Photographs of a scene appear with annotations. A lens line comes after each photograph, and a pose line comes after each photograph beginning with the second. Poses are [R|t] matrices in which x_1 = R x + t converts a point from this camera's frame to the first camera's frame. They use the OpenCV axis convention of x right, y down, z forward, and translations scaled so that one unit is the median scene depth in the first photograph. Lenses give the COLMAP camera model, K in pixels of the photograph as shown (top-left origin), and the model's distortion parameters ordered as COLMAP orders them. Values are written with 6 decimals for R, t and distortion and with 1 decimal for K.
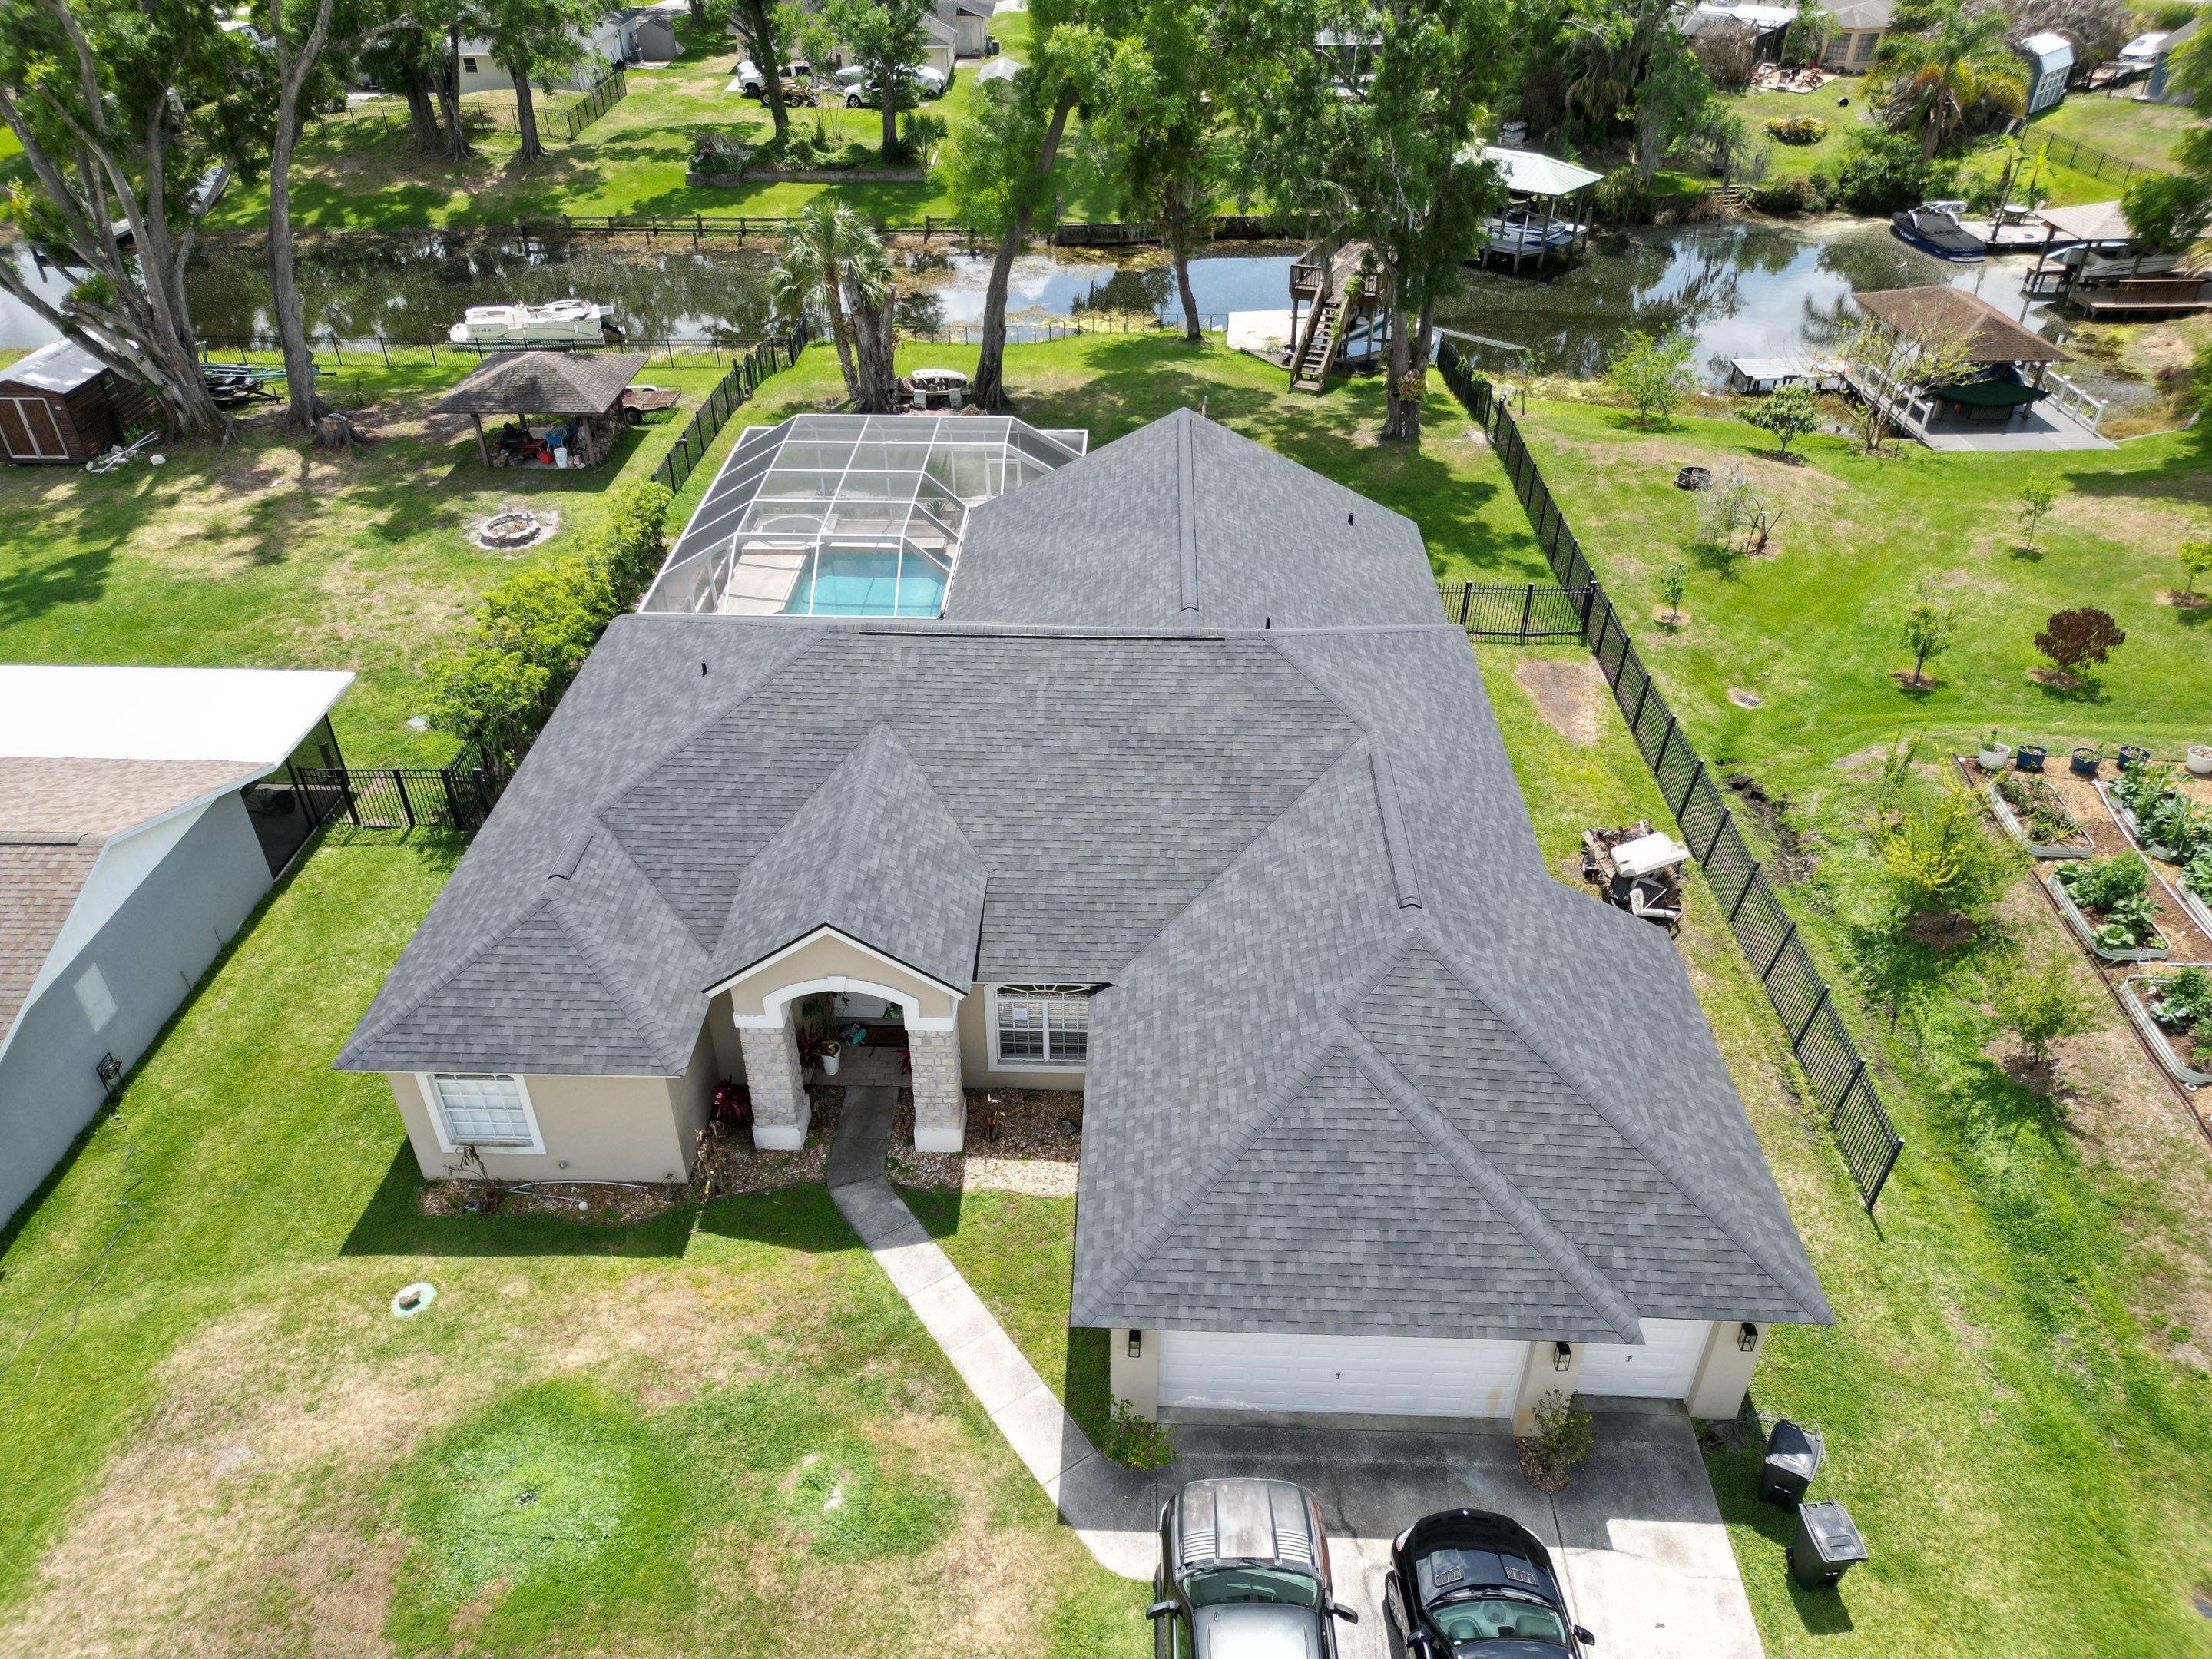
lens RADIAL K [[1555.5, 0, 1082.8], [0, 1555.5, 822.5], [0, 0, 1]] dist [0.065267, -0.059491]
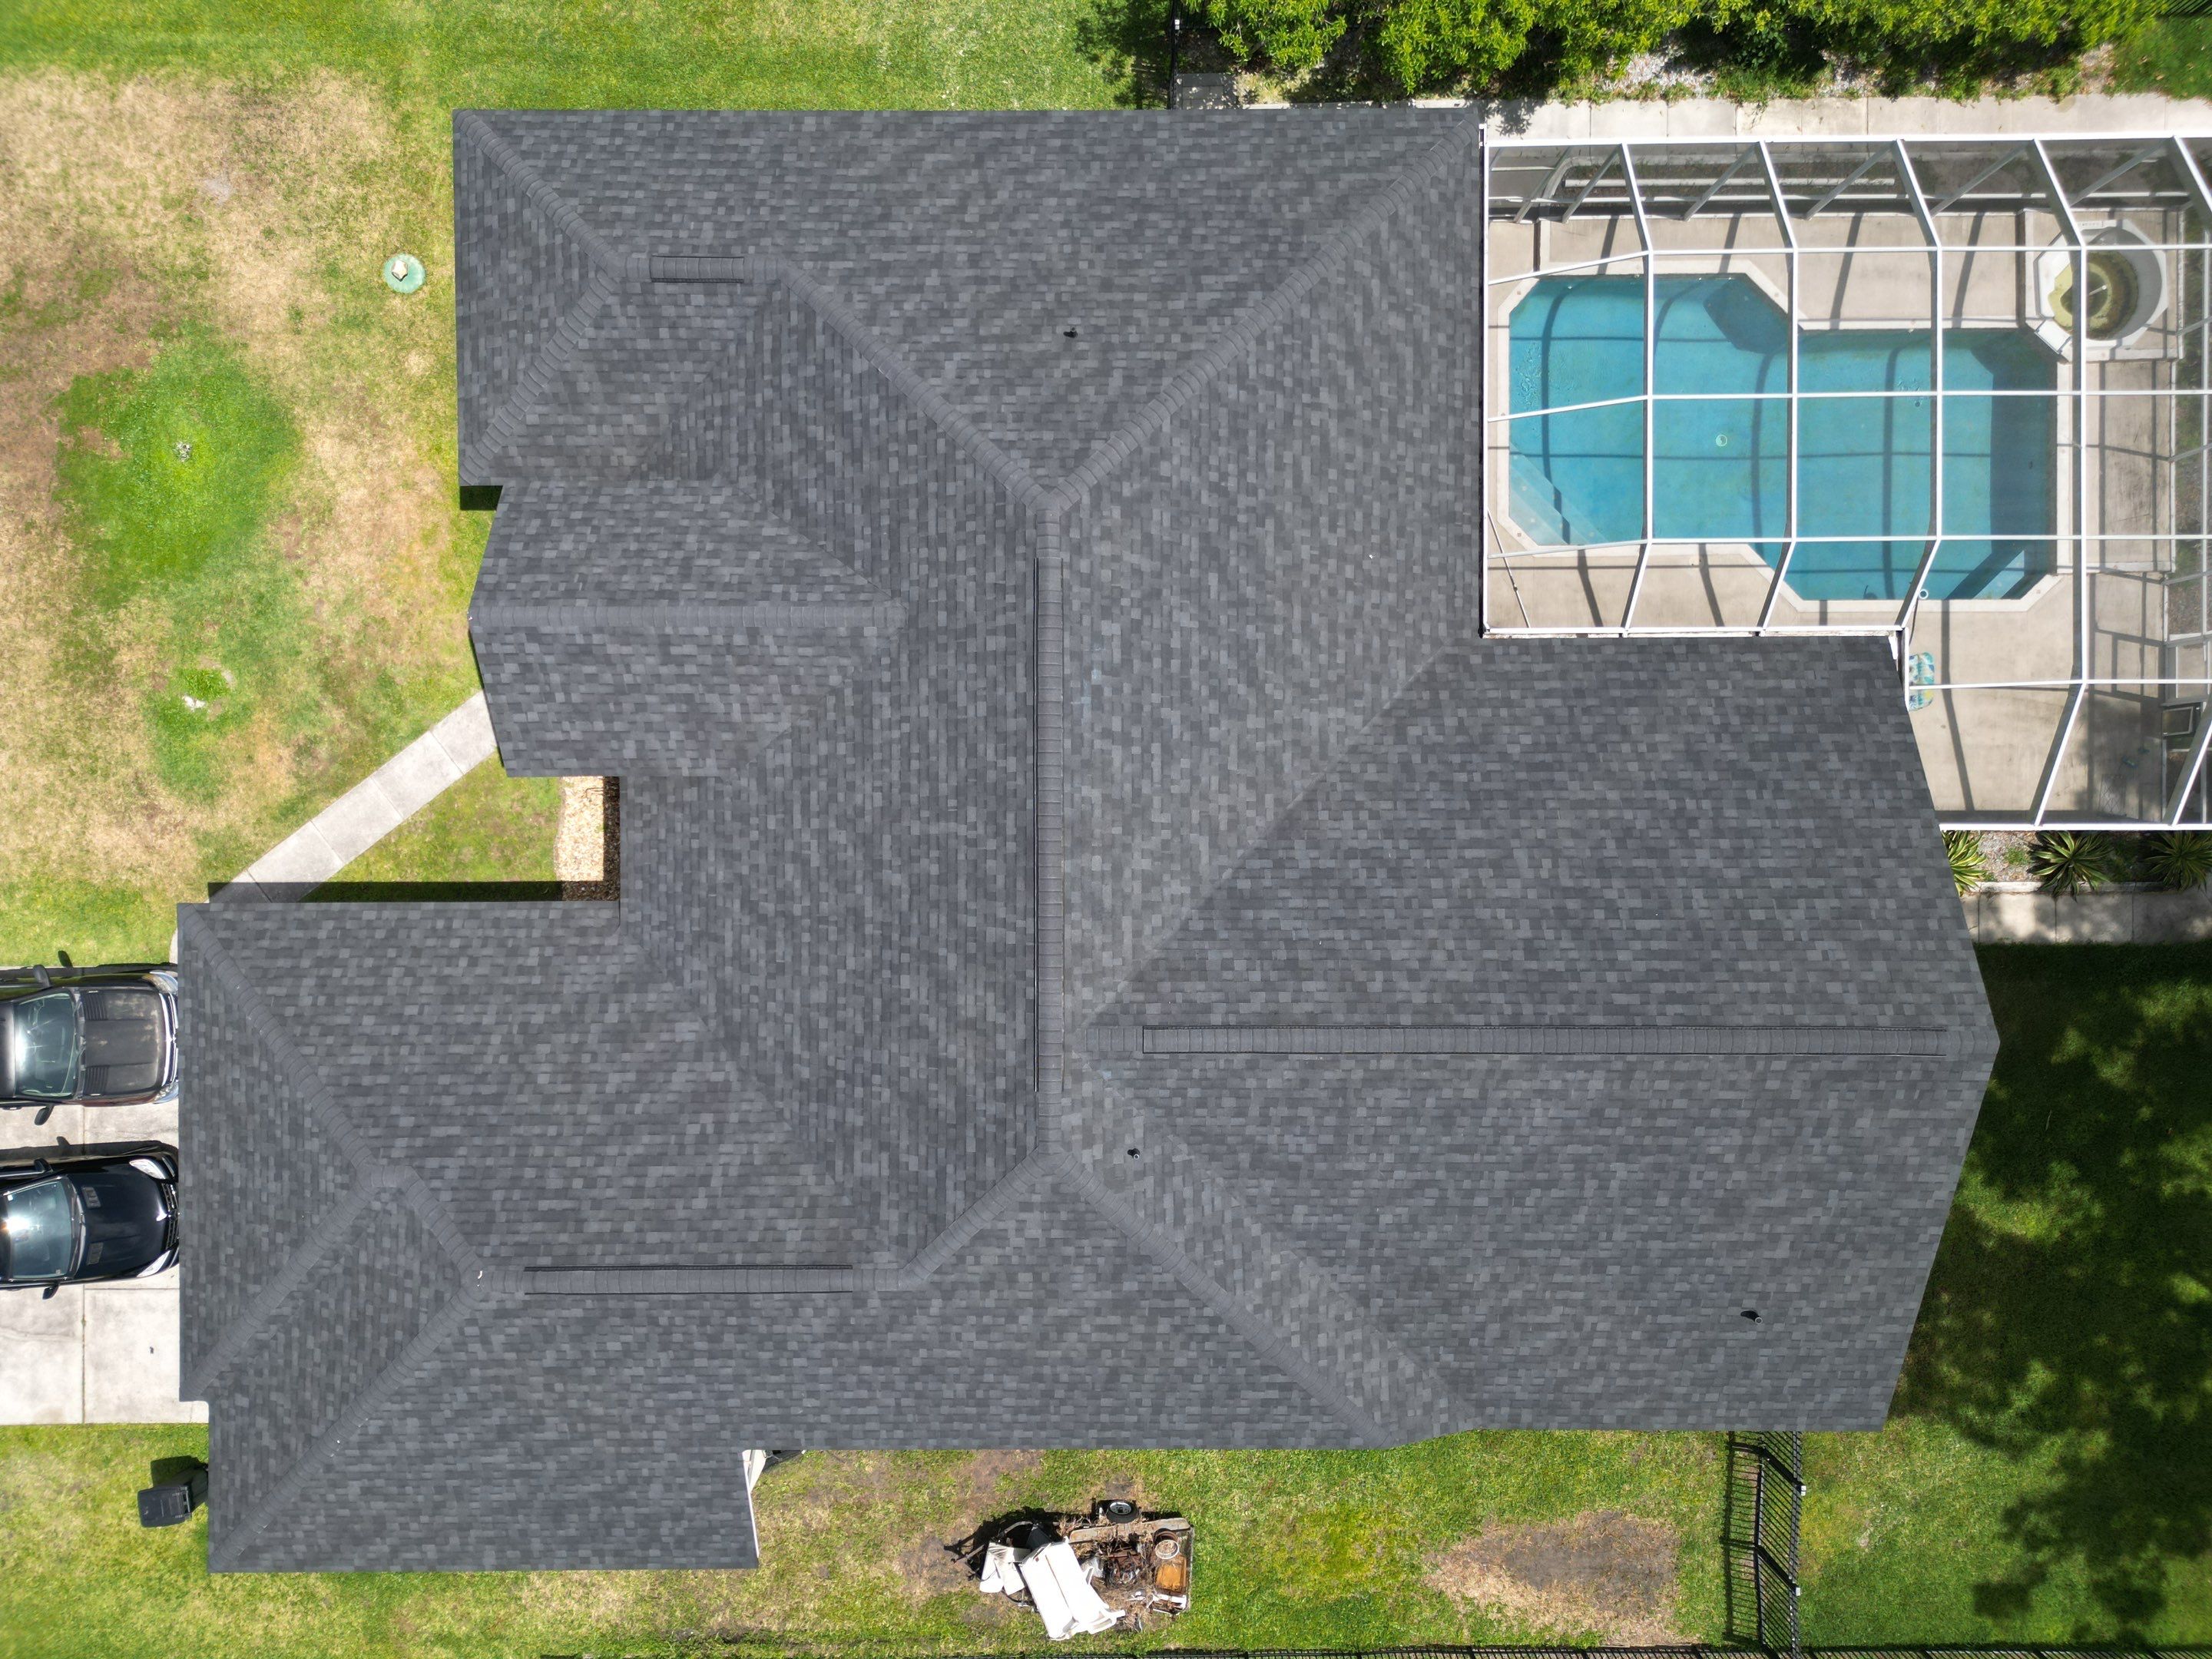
lens RADIAL K [[1555.5, 0, 1079.5], [0, 1555.5, 824.7], [0, 0, 1]] dist [0.065267, -0.059491]
pose [[0.045143, 0.998923, 0.010743, -0.035336], [-0.566860, 0.016760, 0.823644, -0.741404], [0.822576, -0.043272, 0.567006, 0.666184]]
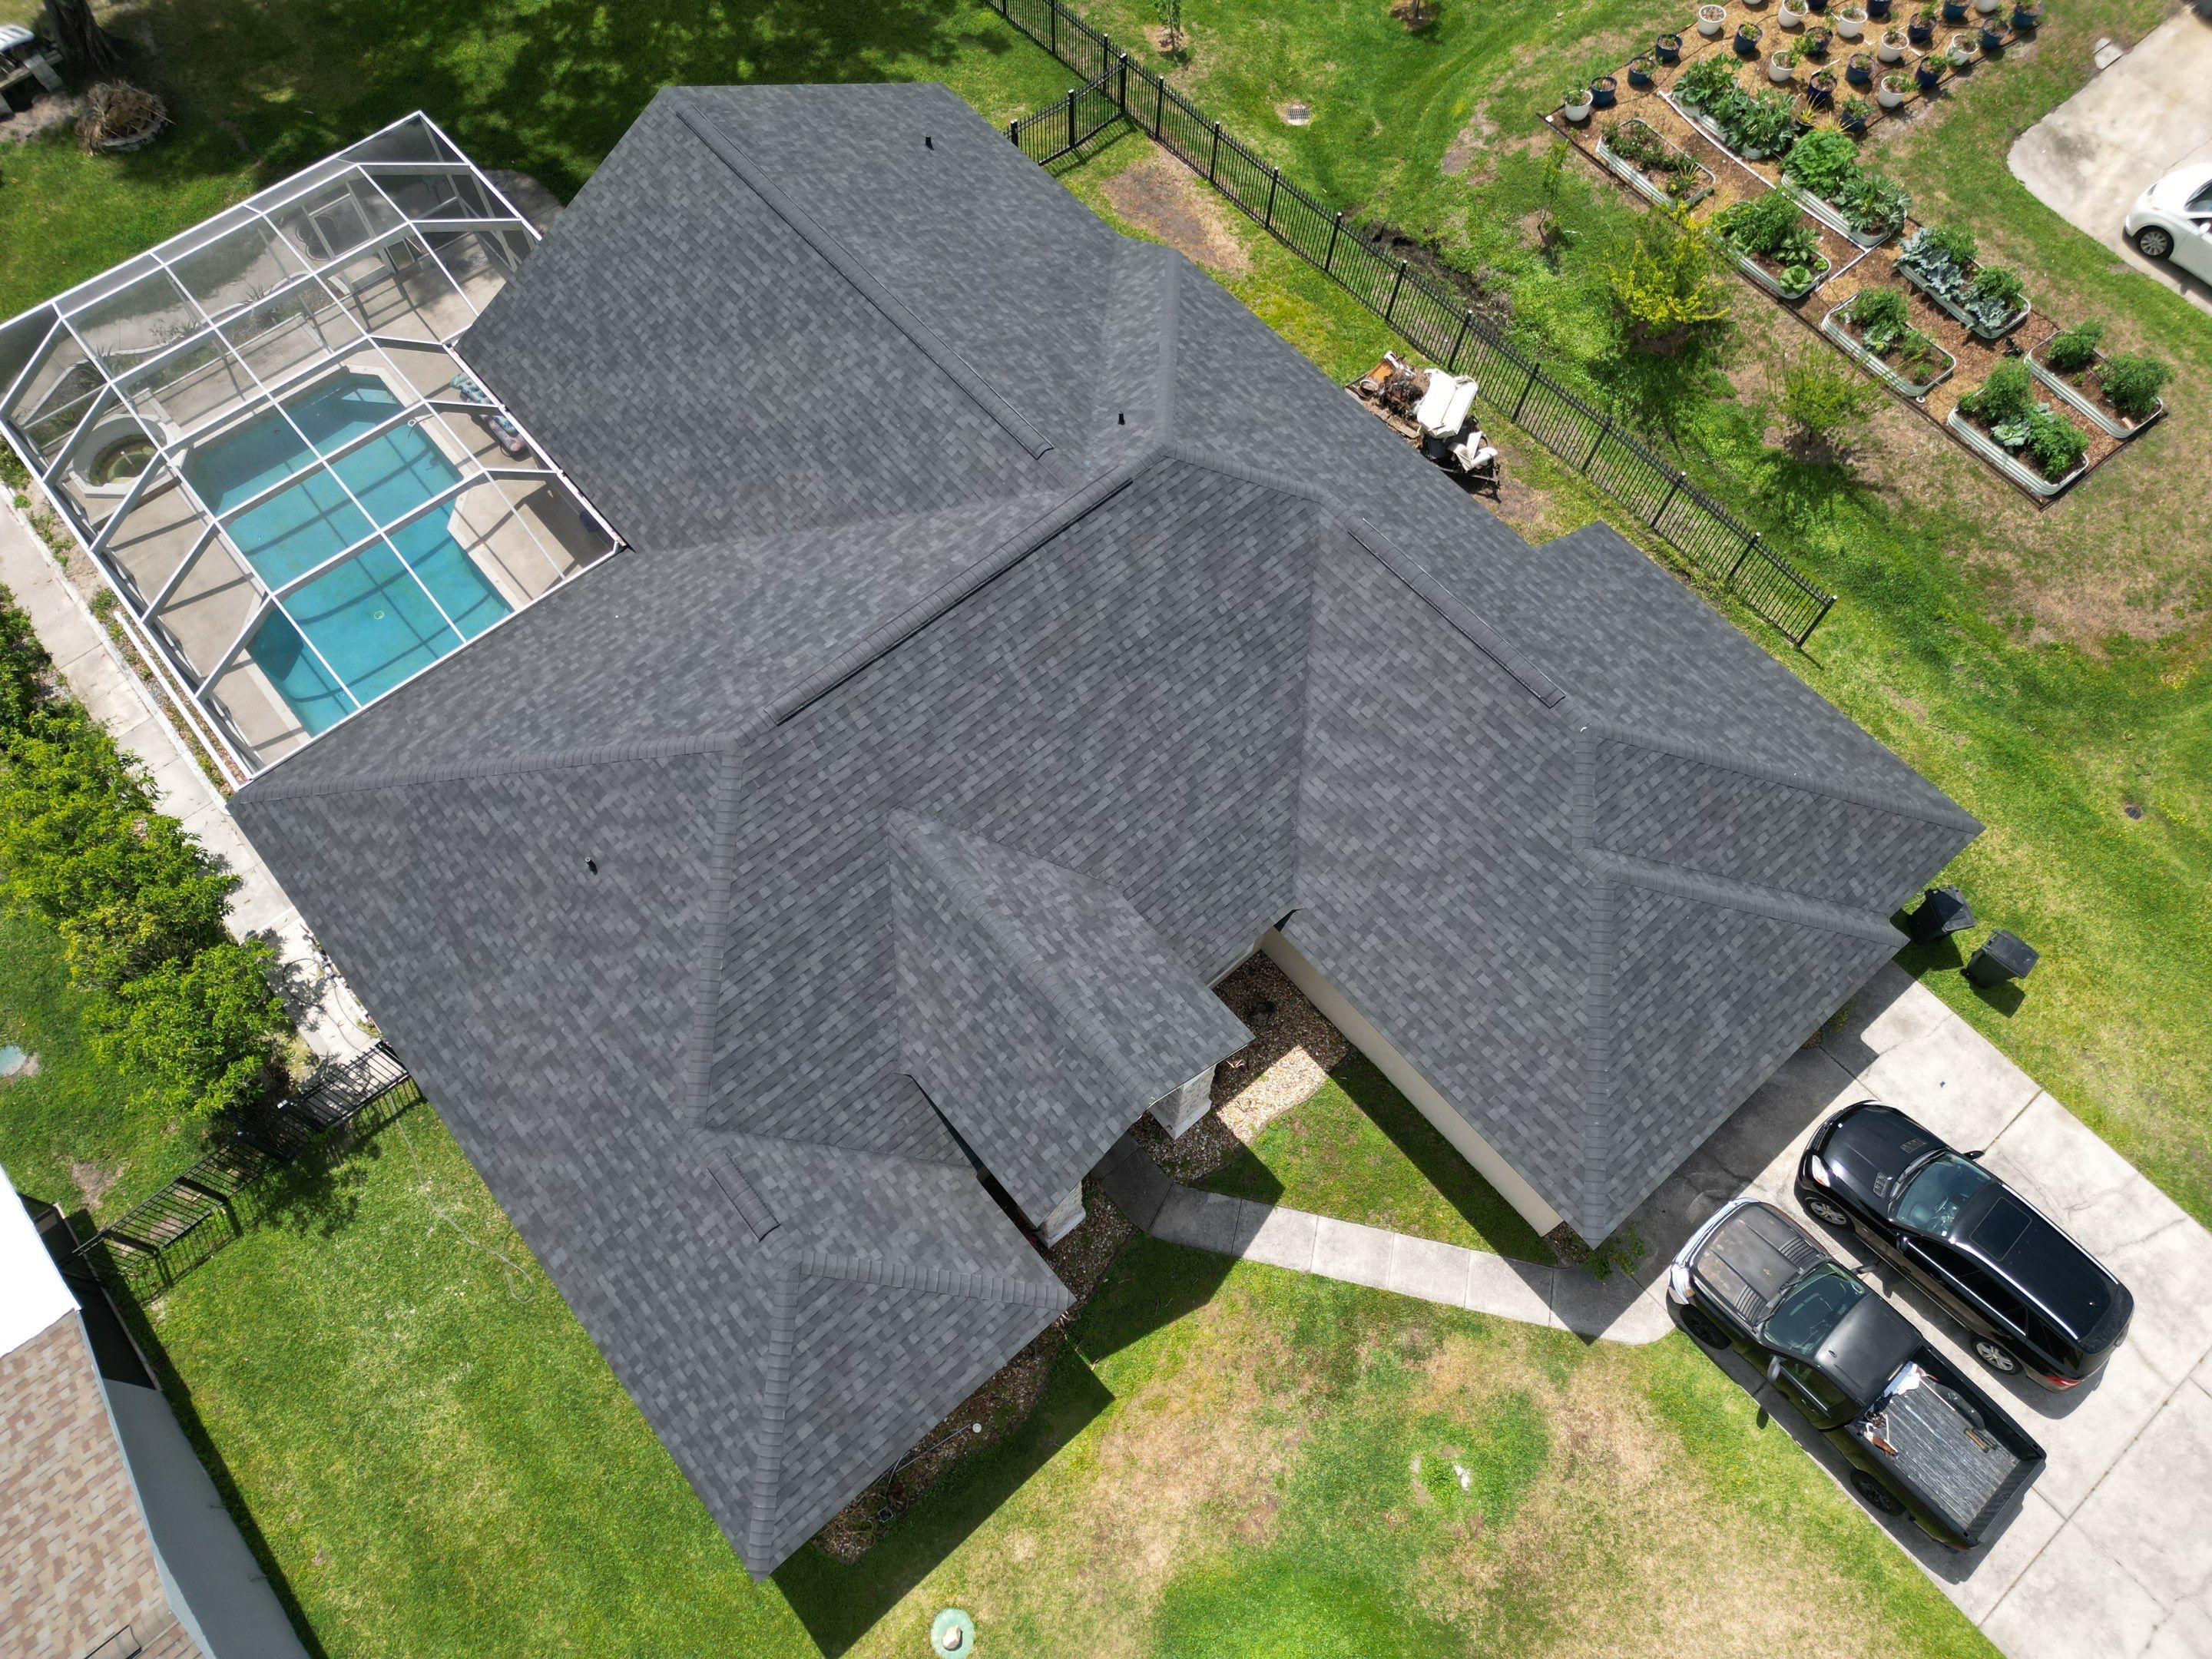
lens RADIAL K [[1555.5, 0, 1083.6], [0, 1555.5, 834.1], [0, 0, 1]] dist [0.065267, -0.059491]
pose [[0.733730, -0.608521, 0.302229, -0.319198], [0.387317, 0.740074, 0.549796, -0.479184], [-0.558235, -0.286343, 0.778705, 0.316692]]
